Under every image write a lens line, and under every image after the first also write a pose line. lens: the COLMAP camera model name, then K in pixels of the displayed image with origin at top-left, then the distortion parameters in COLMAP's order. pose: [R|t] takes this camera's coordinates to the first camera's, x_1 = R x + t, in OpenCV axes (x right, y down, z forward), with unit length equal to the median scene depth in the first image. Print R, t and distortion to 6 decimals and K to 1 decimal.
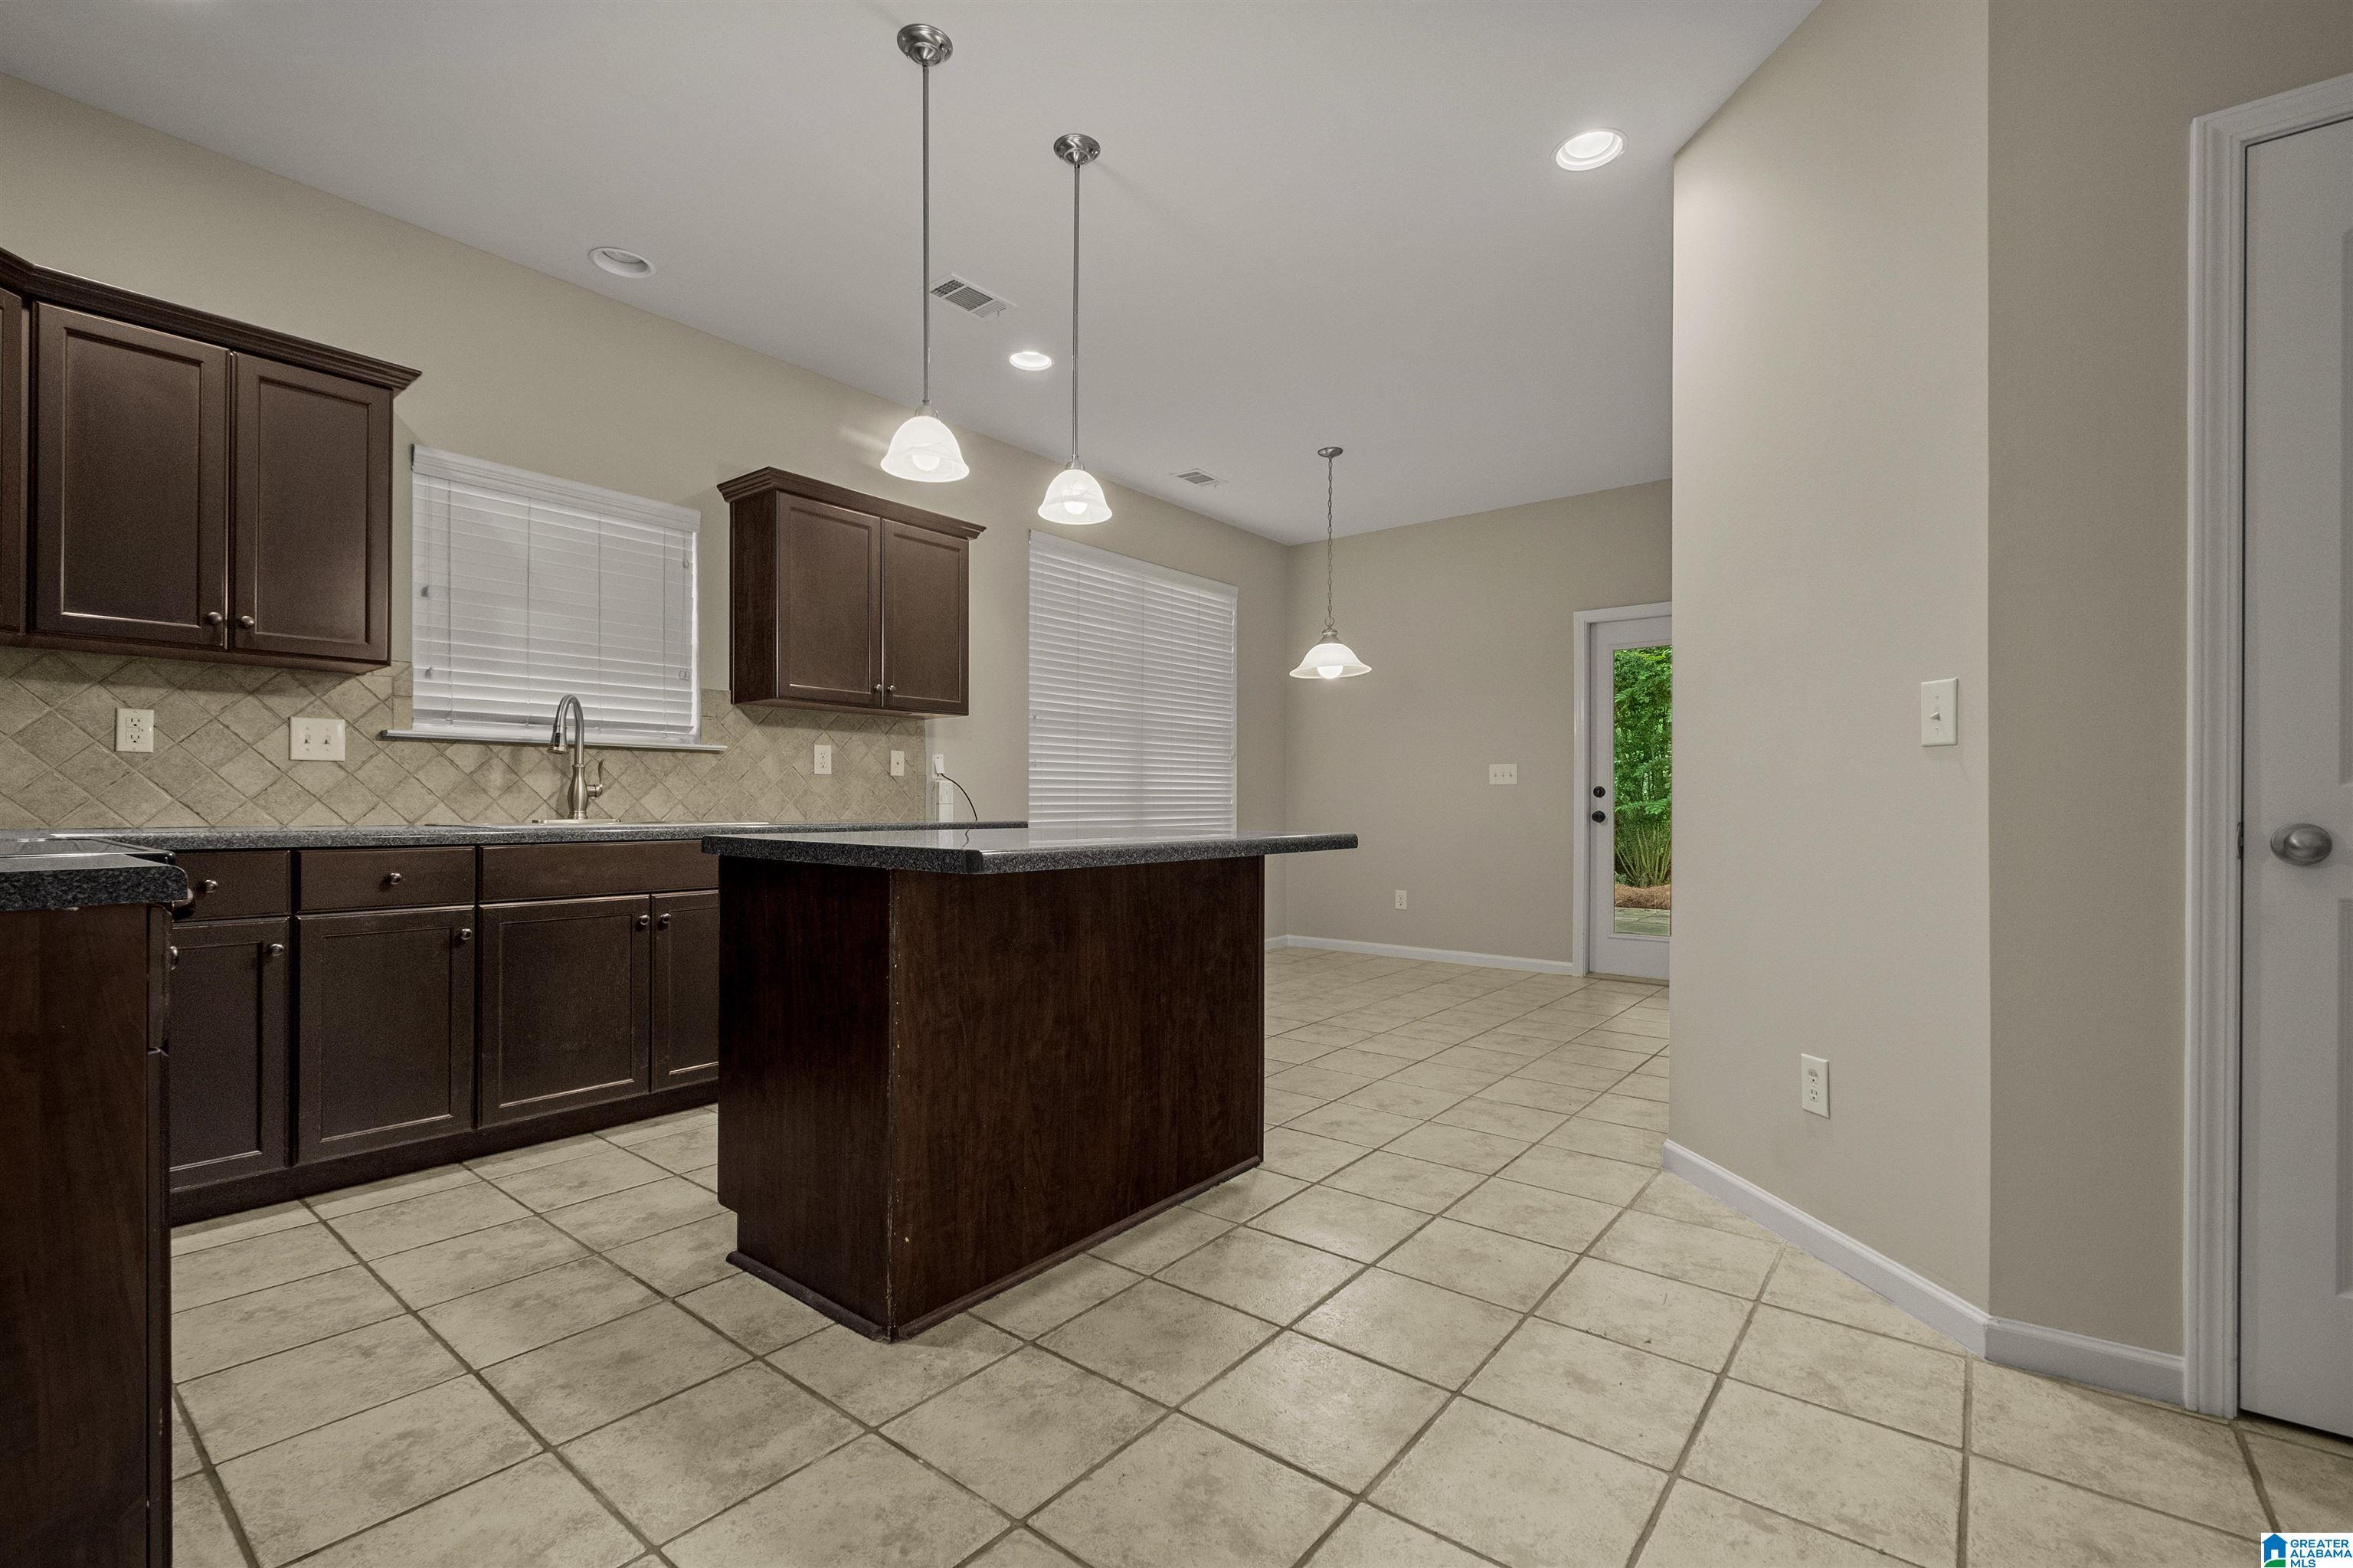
lens RADIAL K [[1030.1, 0, 1176.2], [0, 1030.1, 799.5], [0, 0, 1]] dist [-0.003784, -0.000454]
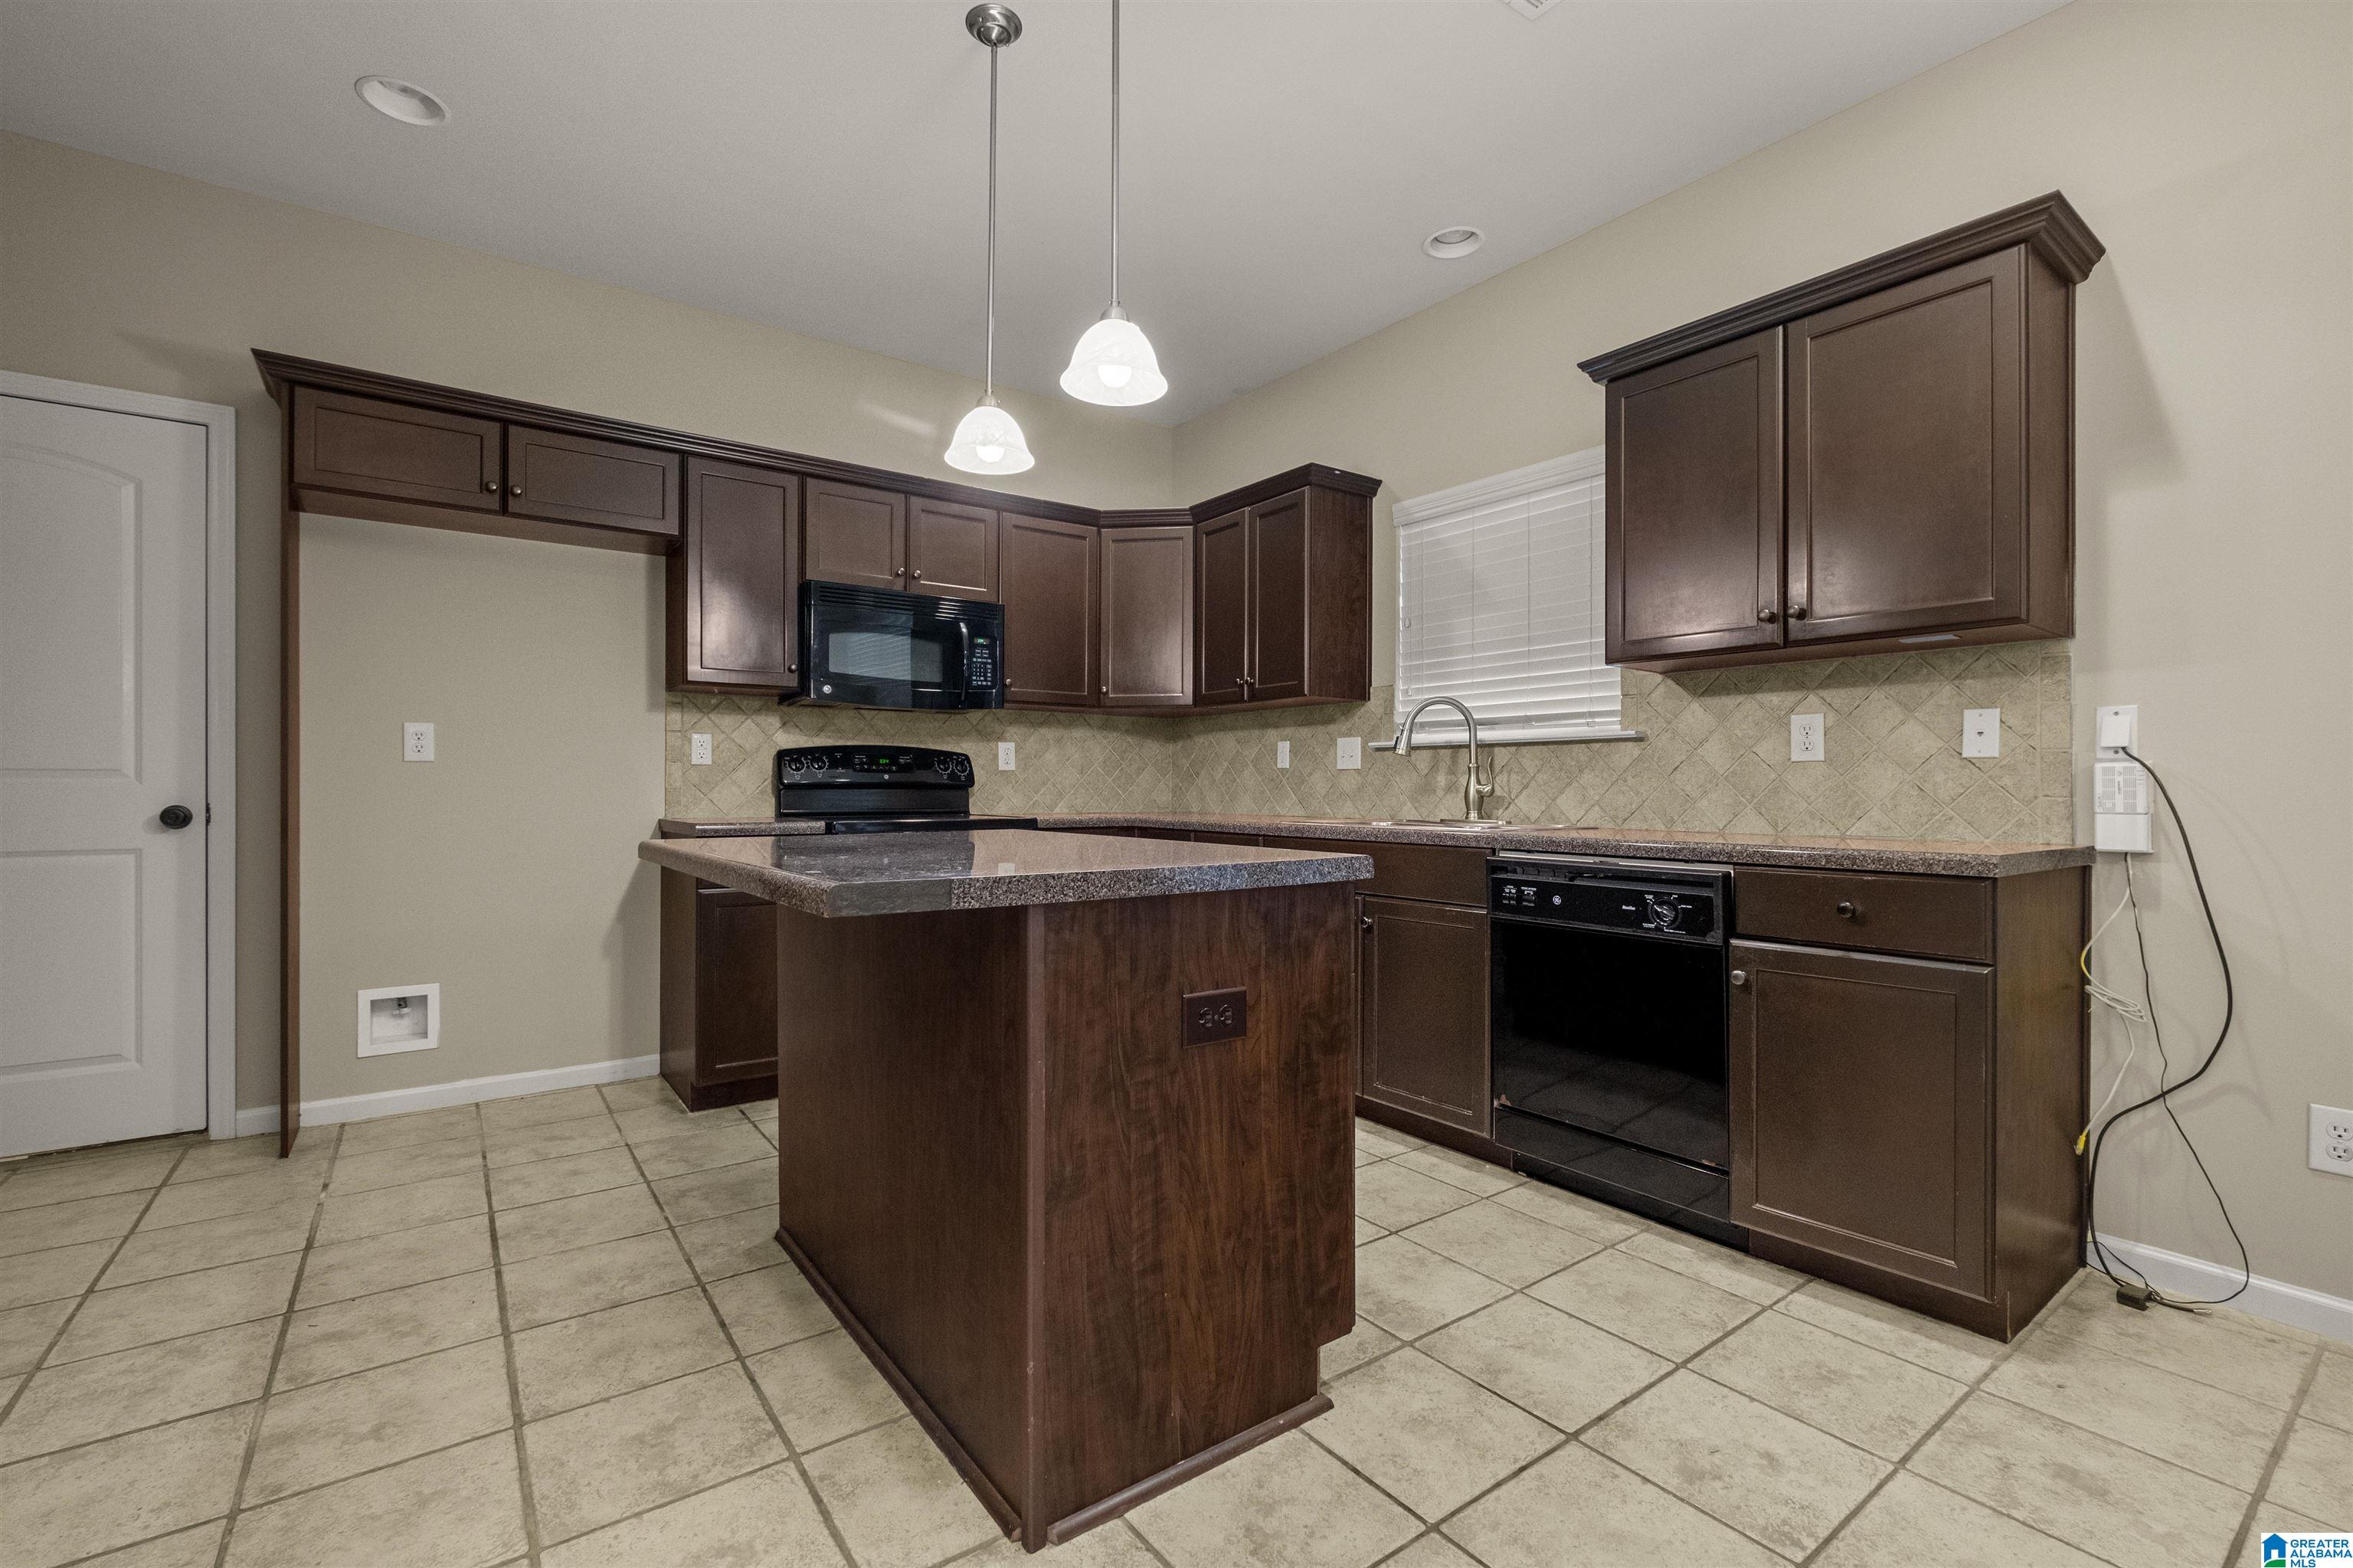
lens RADIAL K [[1021.6, 0, 1184.8], [0, 1021.6, 787.8], [0, 0, 1]] dist [-0.001096, 0.000341]
pose [[-0.259877, -0.004808, -0.965630, 0.444550], [-0.001250, 0.999988, -0.004643, -0.006382], [0.965641, 0.000001, -0.259880, 0.996149]]
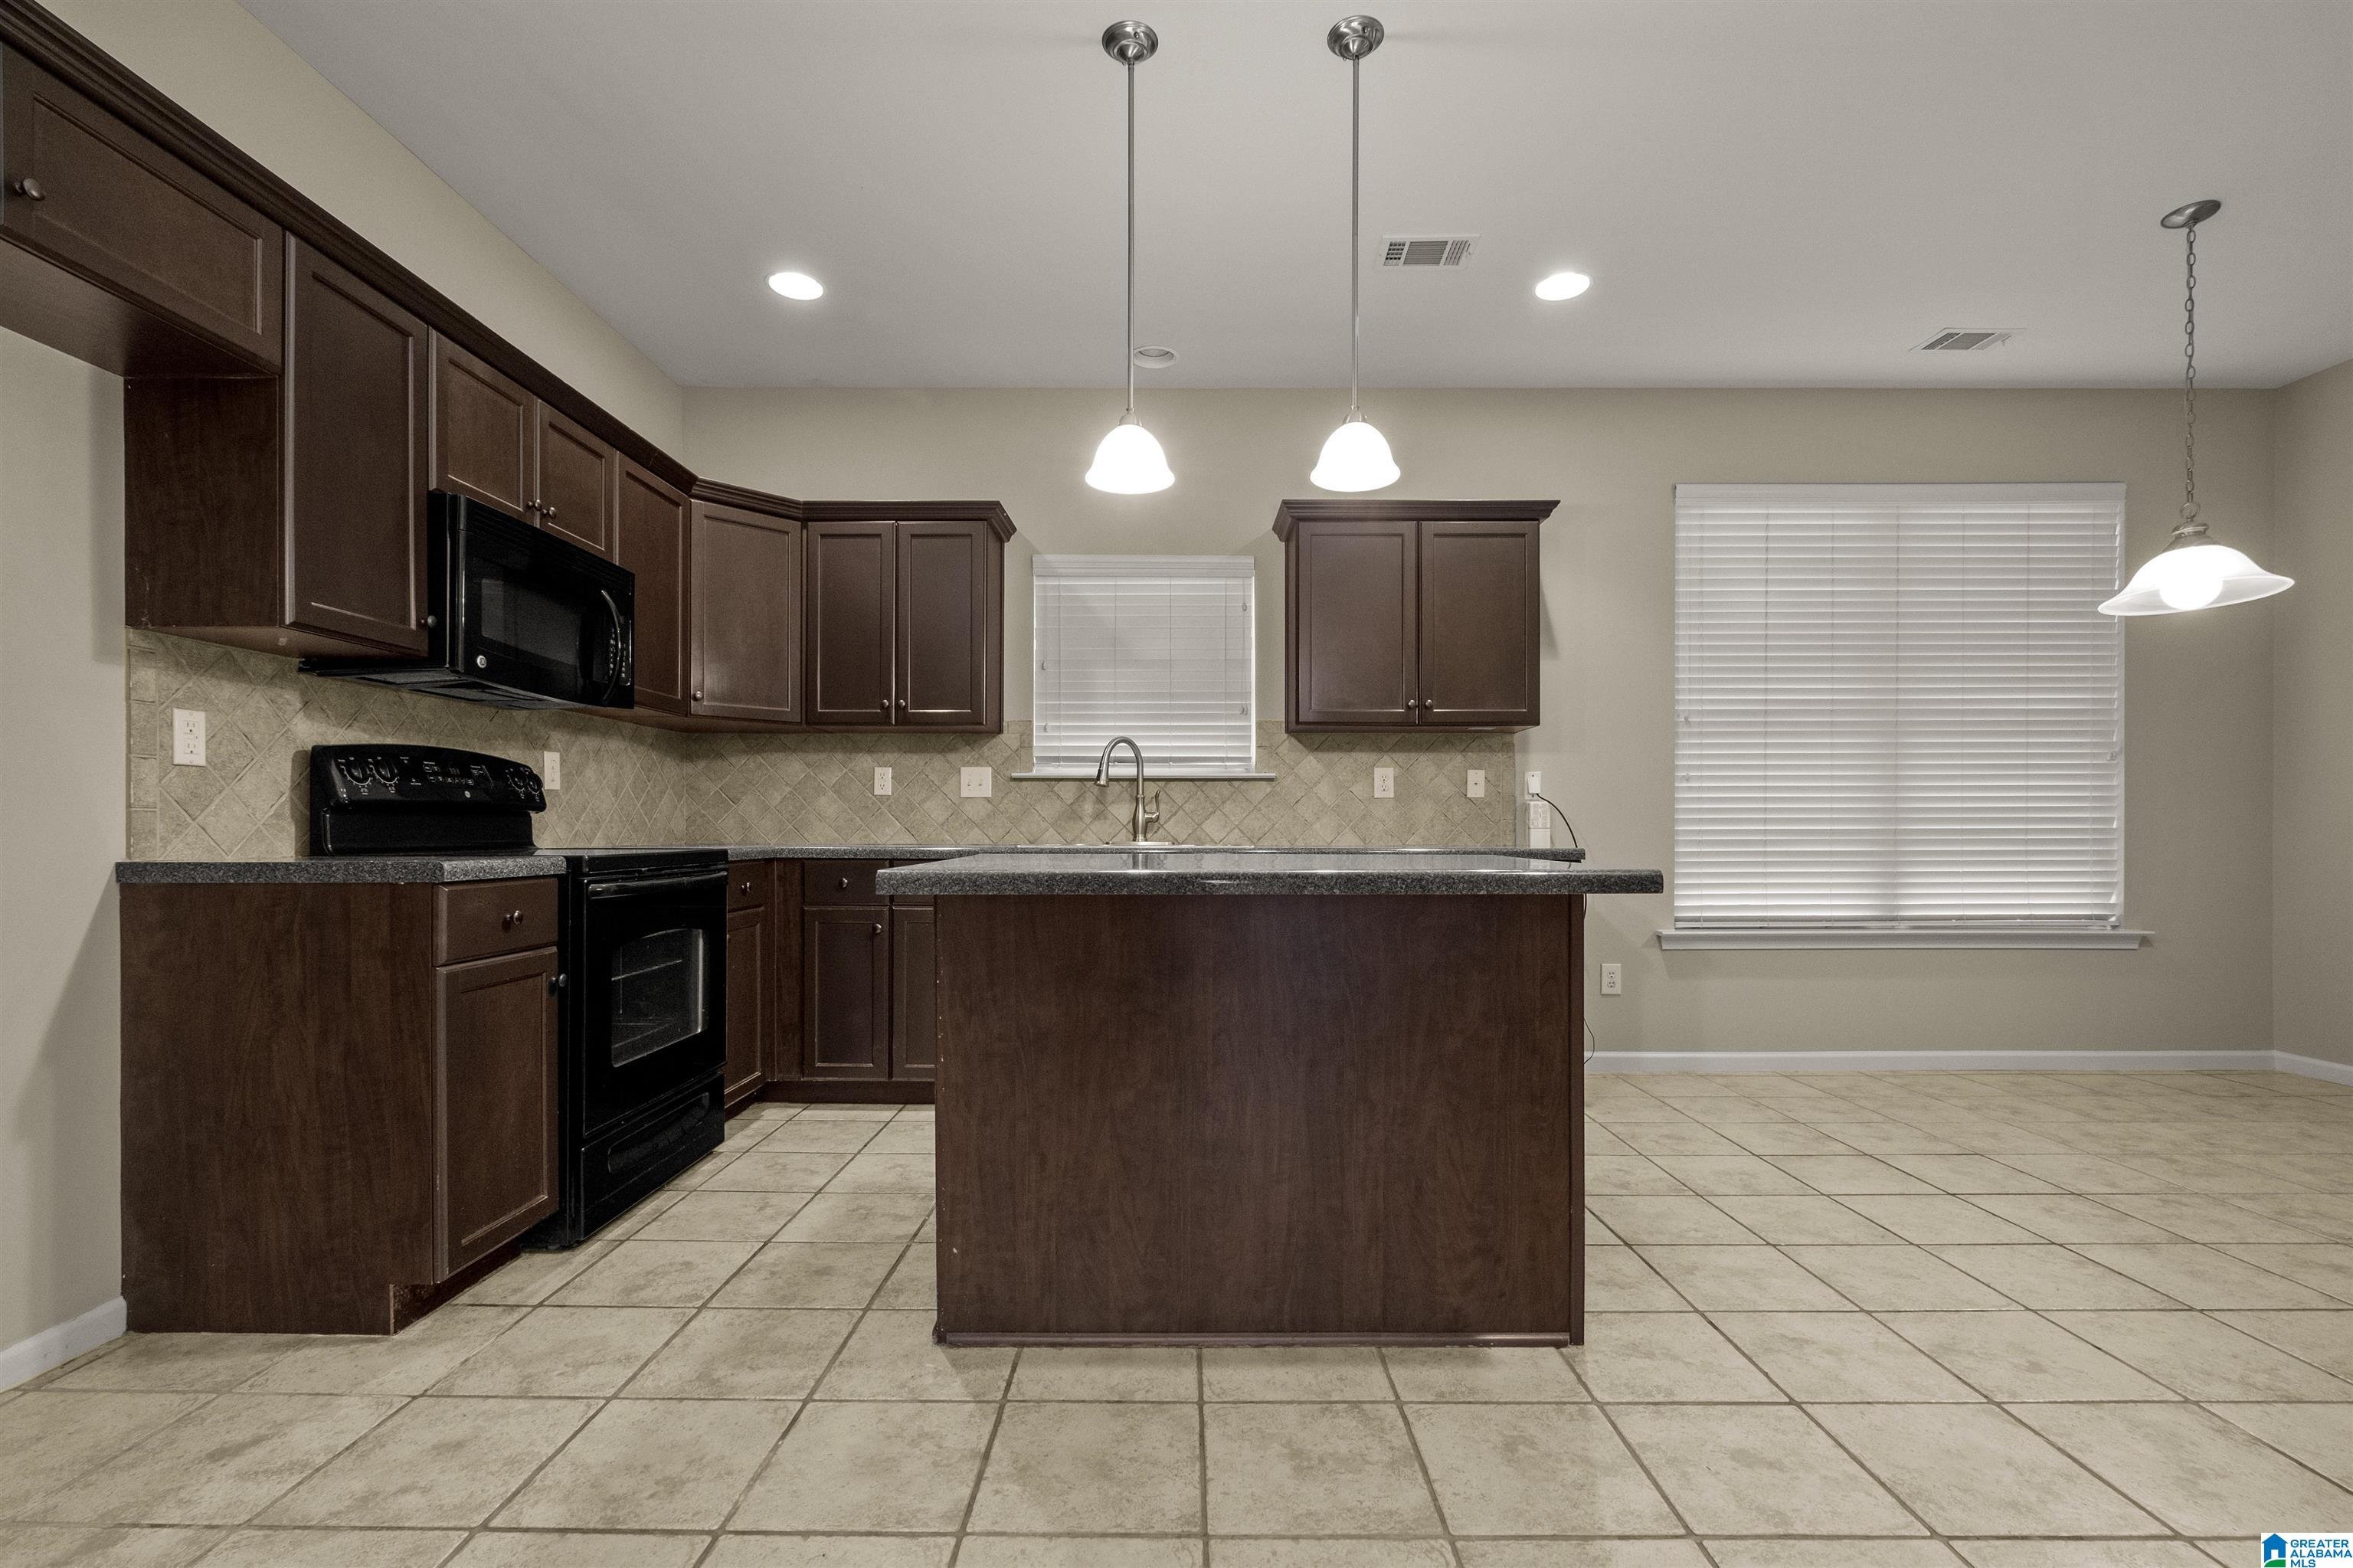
lens RADIAL K [[1037.5, 0, 1178.2], [0, 1037.5, 830.0], [0, 0, 1]] dist [-0.005400, 0.000429]
pose [[0.618136, -0.001644, -0.786070, 0.384425], [0.003793, 0.999992, 0.000891, 0.005175], [0.786062, -0.003532, 0.618137, 0.301829]]
